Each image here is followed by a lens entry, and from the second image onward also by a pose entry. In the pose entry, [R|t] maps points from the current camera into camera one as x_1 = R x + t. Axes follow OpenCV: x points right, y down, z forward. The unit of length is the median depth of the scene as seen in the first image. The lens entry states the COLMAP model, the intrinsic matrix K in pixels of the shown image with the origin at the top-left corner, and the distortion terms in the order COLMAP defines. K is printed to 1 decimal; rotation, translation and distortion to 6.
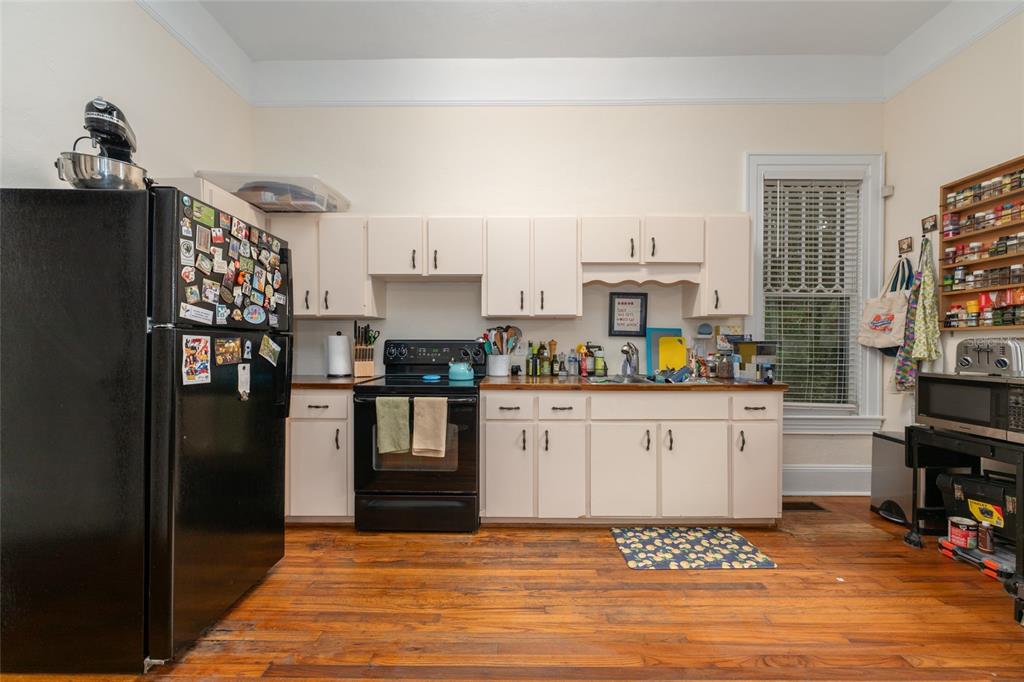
lens RADIAL K [[410.8, 0, 511.7], [0, 410.8, 345.4], [0, 0, 1]] dist [0.005387, -0.000327]
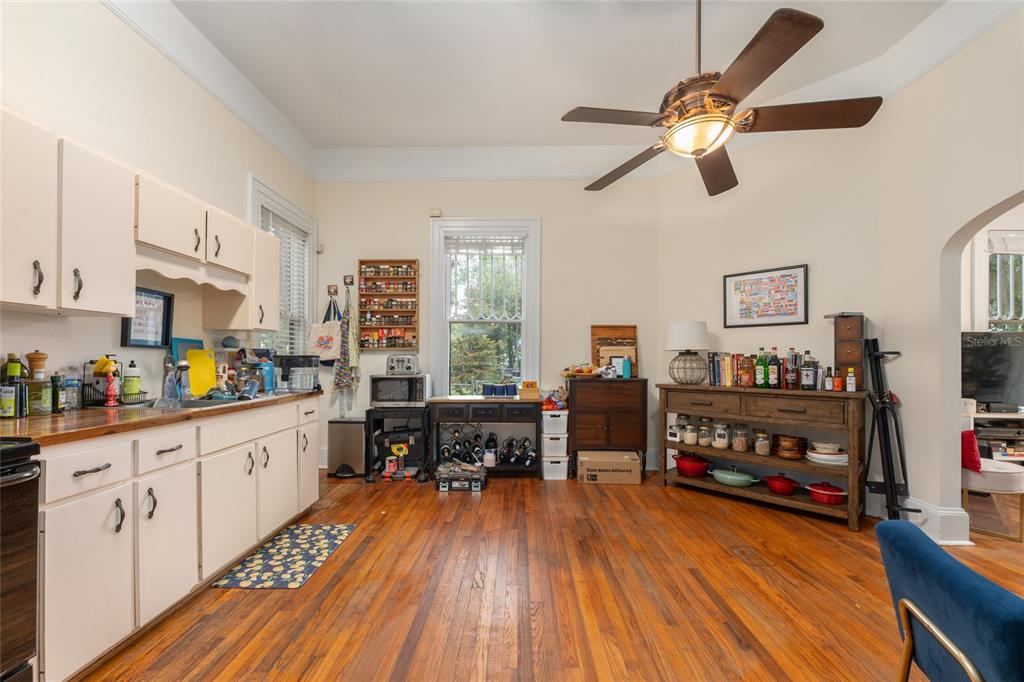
lens RADIAL K [[410.8, 0, 515.4], [0, 410.8, 354.7], [0, 0, 1]] dist [0.005387, -0.000327]
pose [[0.006429, 0.006218, 0.999960, -0.576716], [0.002111, 0.999978, -0.006231, -0.003694], [-0.999977, 0.002151, 0.006416, 0.400019]]
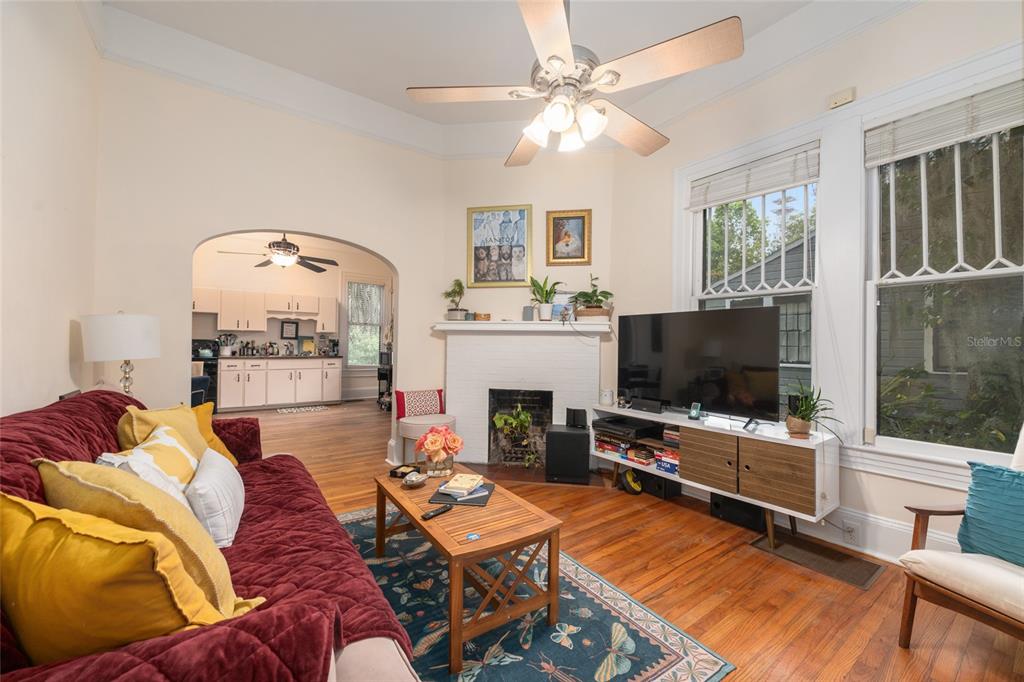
lens RADIAL K [[410.8, 0, 509.7], [0, 410.8, 341.1], [0, 0, 1]] dist [0.005387, -0.000327]
pose [[0.811260, 0.015539, 0.584479, -0.107303], [-0.009444, 0.999865, -0.013473, 0.012797], [-0.584610, 0.005410, 0.811297, -2.177754]]
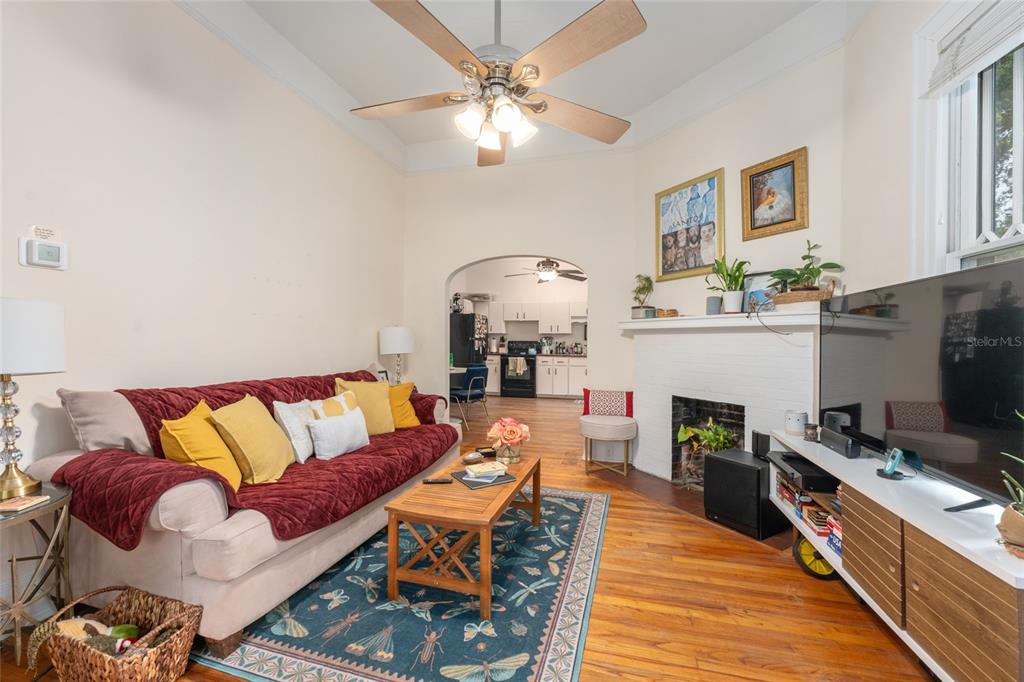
lens RADIAL K [[410.8, 0, 502.0], [0, 410.8, 339.8], [0, 0, 1]] dist [0.005387, -0.000327]
pose [[0.962904, 0.005196, -0.269792, 0.559755], [-0.007774, 0.999934, -0.008488, 0.006098], [0.269730, 0.010271, 0.962881, -2.328435]]
